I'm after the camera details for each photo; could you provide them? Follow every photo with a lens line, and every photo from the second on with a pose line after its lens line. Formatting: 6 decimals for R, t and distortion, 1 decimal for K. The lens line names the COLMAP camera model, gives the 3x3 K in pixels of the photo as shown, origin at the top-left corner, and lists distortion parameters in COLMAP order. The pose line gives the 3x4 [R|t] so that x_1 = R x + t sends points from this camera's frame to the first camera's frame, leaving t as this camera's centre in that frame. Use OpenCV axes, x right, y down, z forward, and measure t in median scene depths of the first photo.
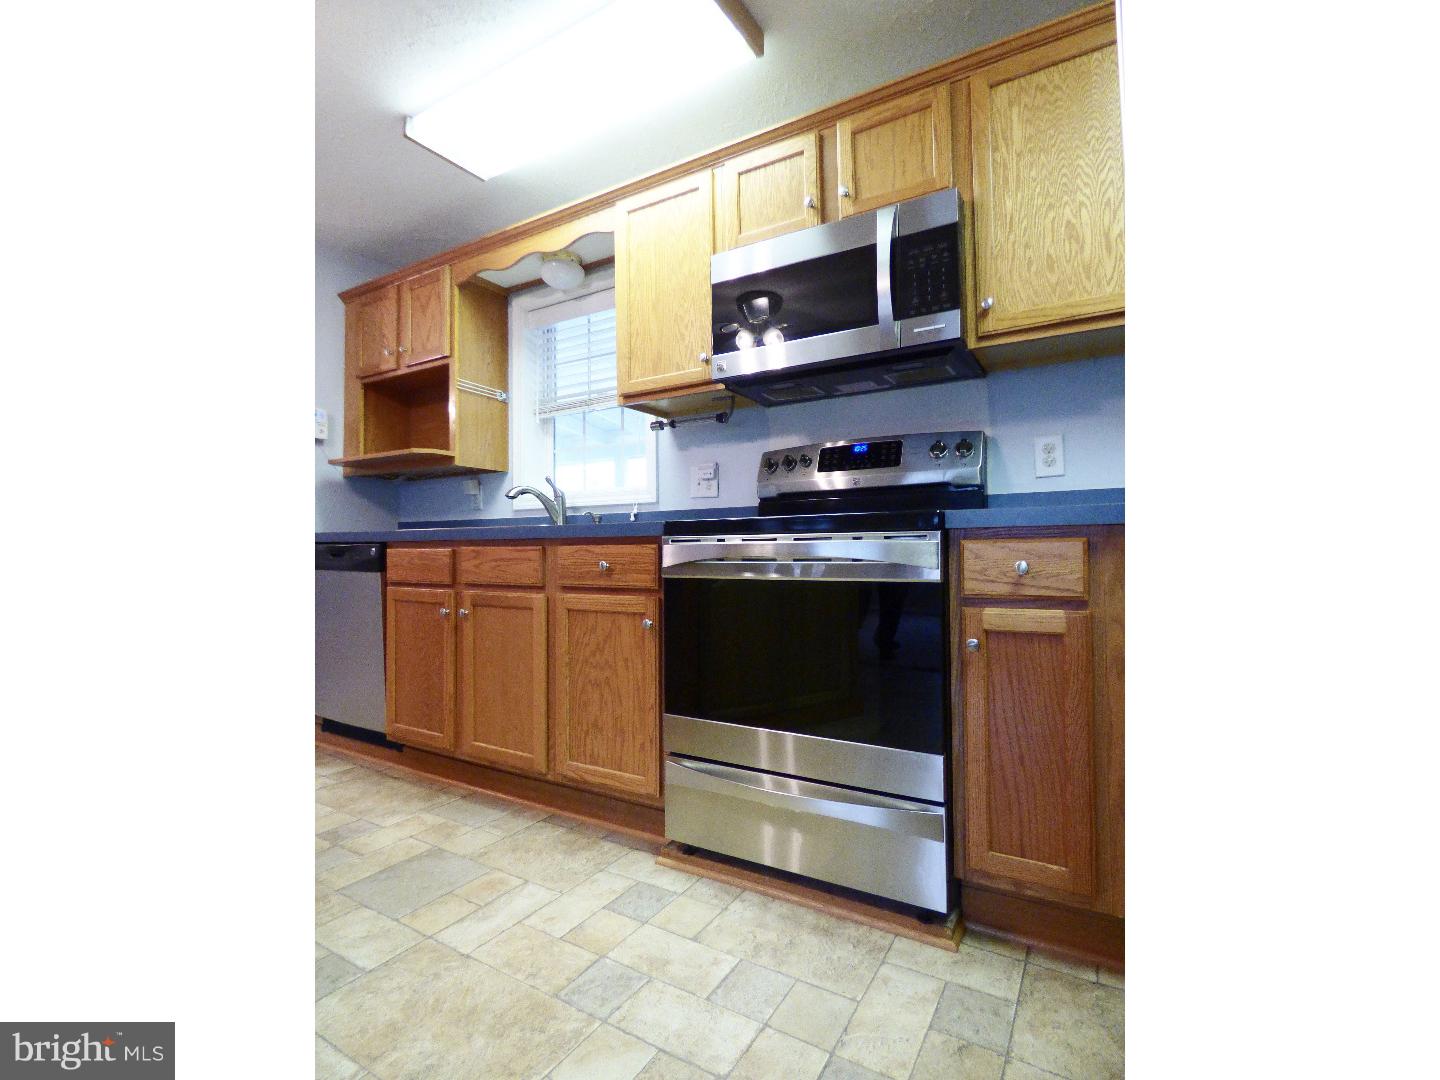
lens RADIAL K [[653.8, 0, 720.8], [0, 653.8, 539.2], [0, 0, 1]] dist [0.001503, 0.000067]
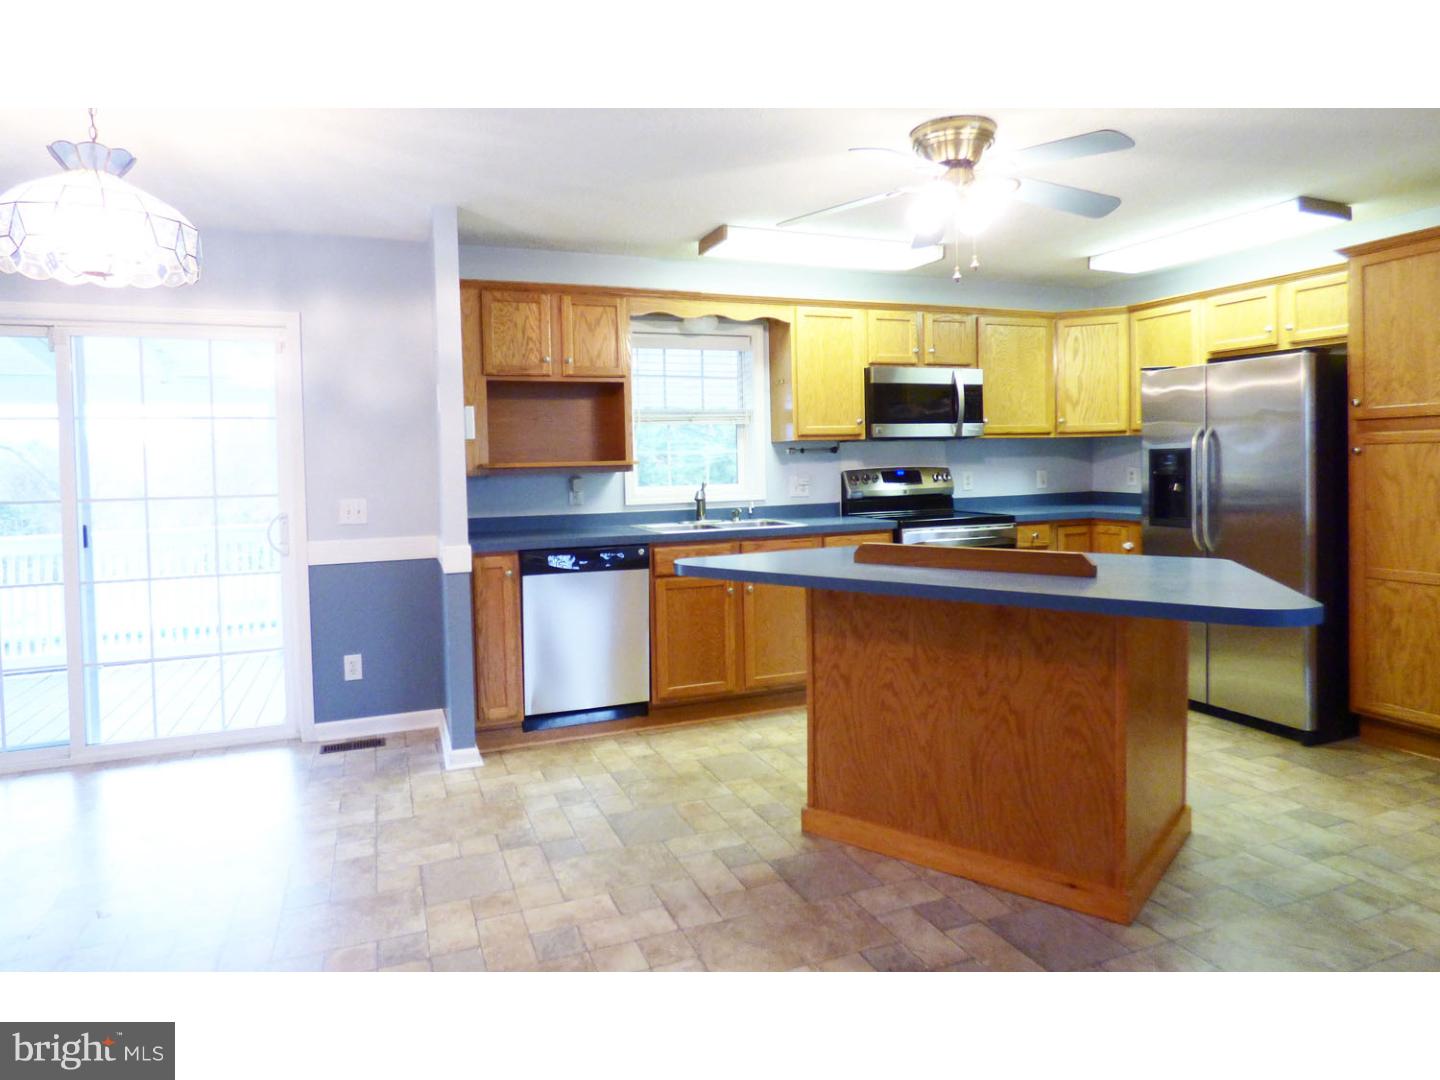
lens RADIAL K [[854.1, 0, 710.2], [0, 854.1, 508.4], [0, 0, 1]] dist [-0.011202, 0.000670]
pose [[0.598939, -0.048538, 0.799323, -1.902125], [0.006083, 0.998408, 0.056069, -0.163199], [-0.800772, -0.028719, 0.598281, -0.026543]]
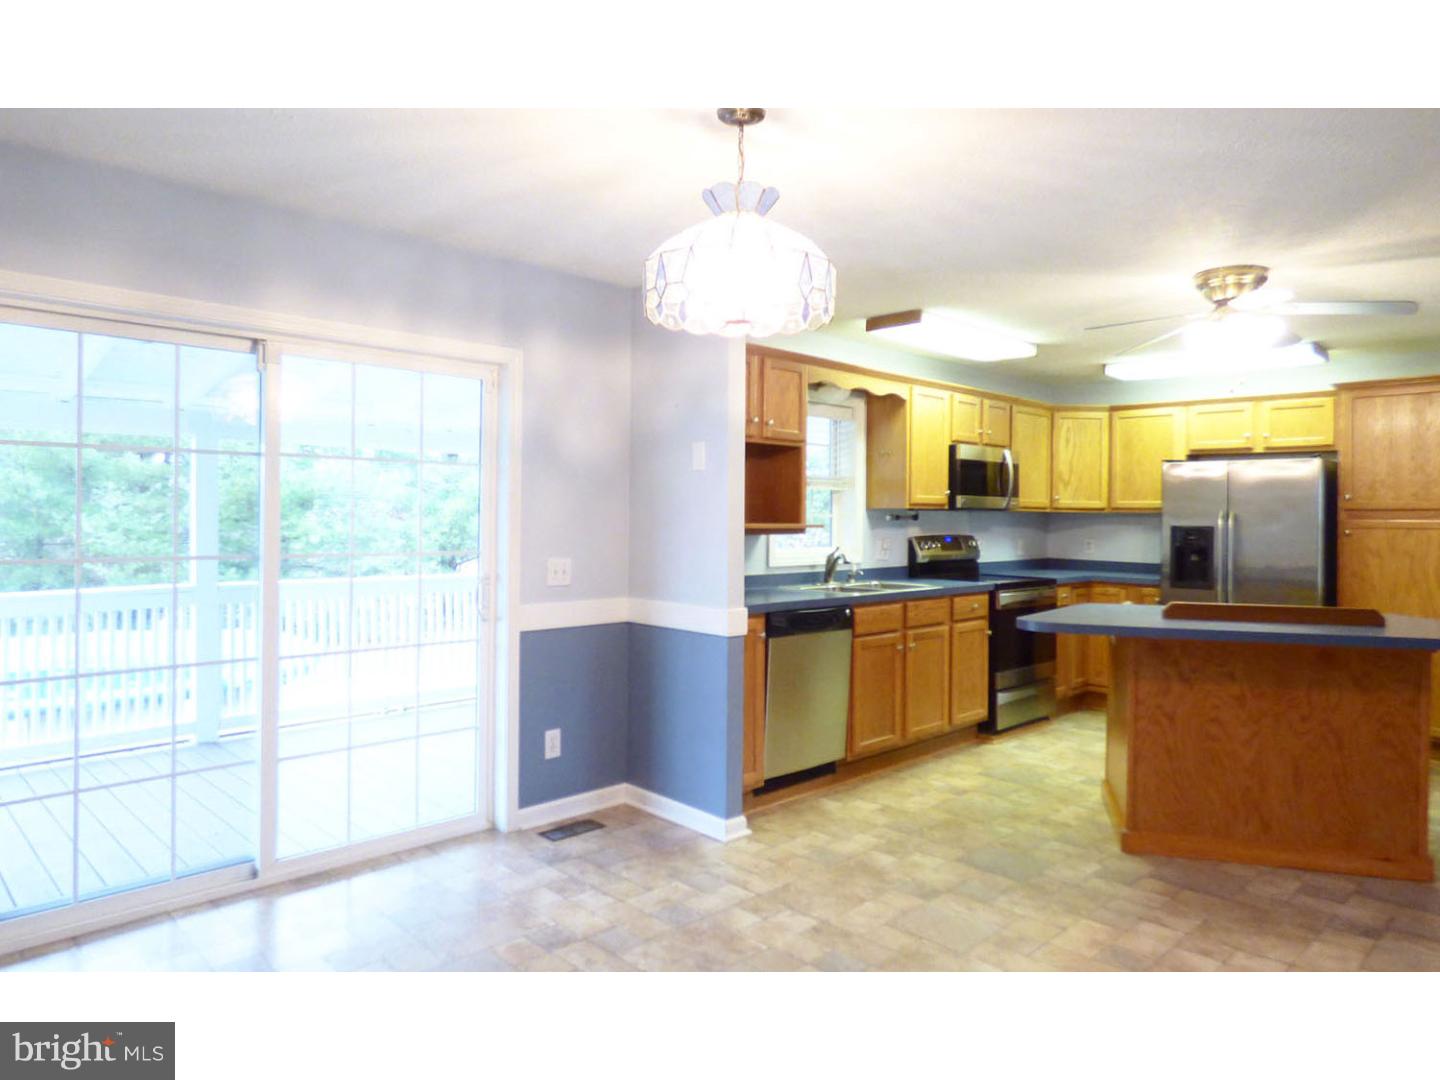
lens RADIAL K [[896.0, 0, 710.8], [0, 896.0, 523.7], [0, 0, 1]] dist [-0.007548, -0.003069]
pose [[0.260931, 0.002085, 0.965355, -2.508699], [-0.024200, 0.999698, 0.004382, -0.167847], [-0.965054, -0.024505, 0.260902, 0.916693]]
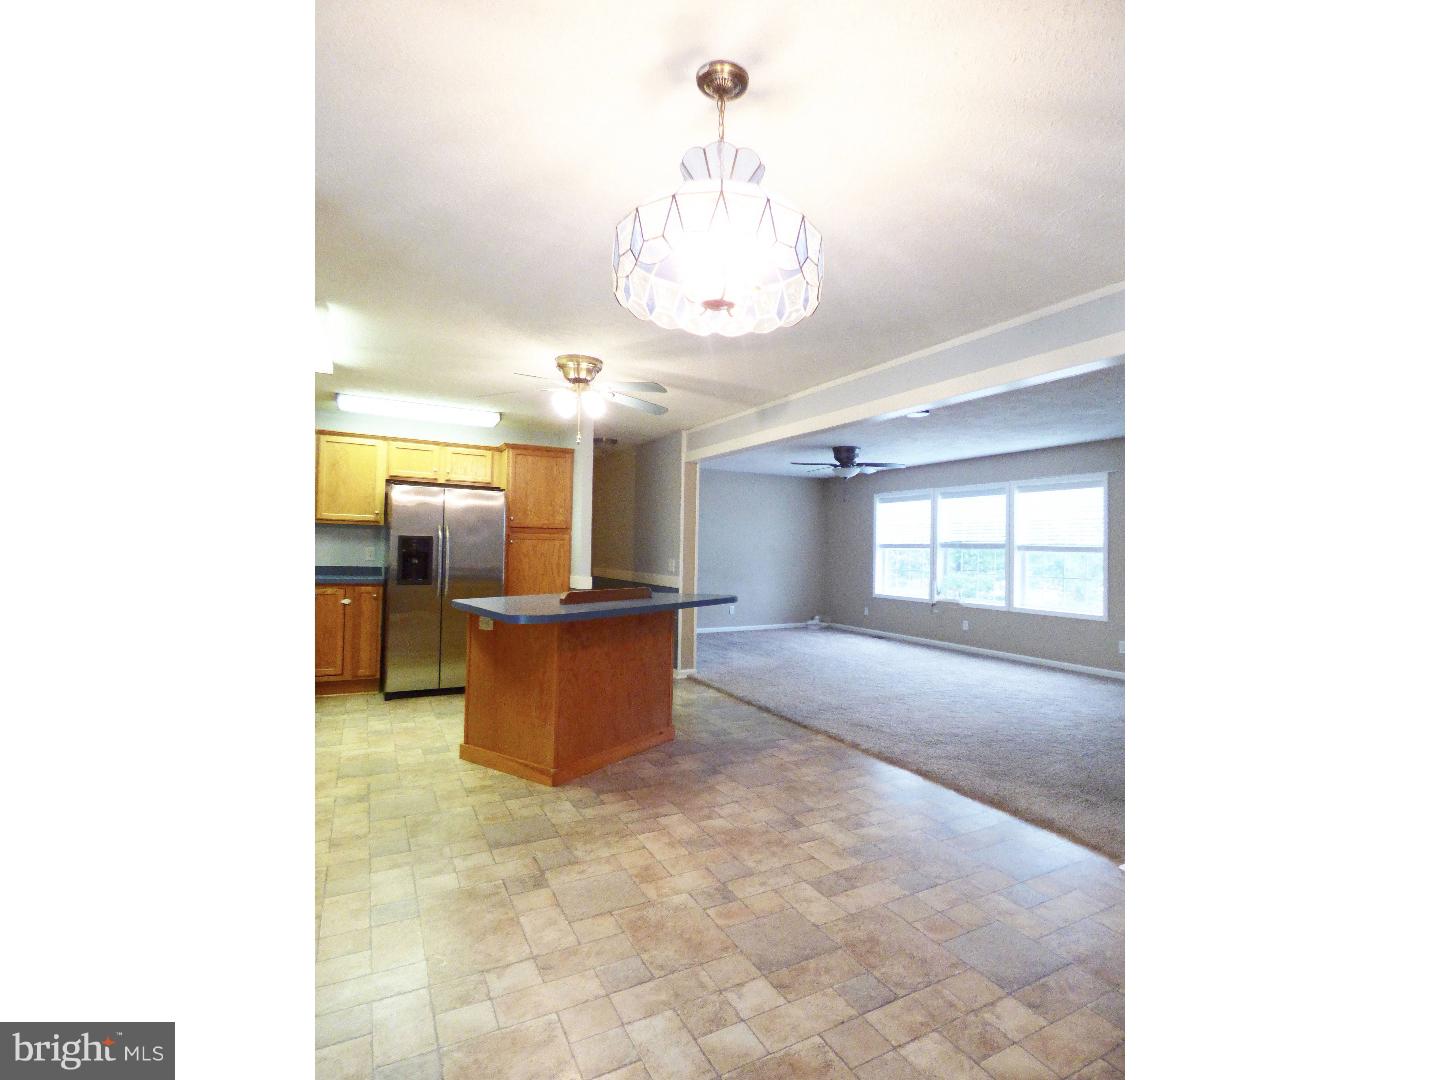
lens RADIAL K [[653.8, 0, 709.5], [0, 653.8, 543.9], [0, 0, 1]] dist [0.001503, 0.000067]
pose [[-0.862225, -0.012029, 0.506382, -1.862608], [-0.028263, 0.999303, -0.024385, -0.129582], [-0.505736, -0.035337, -0.861964, 1.729602]]
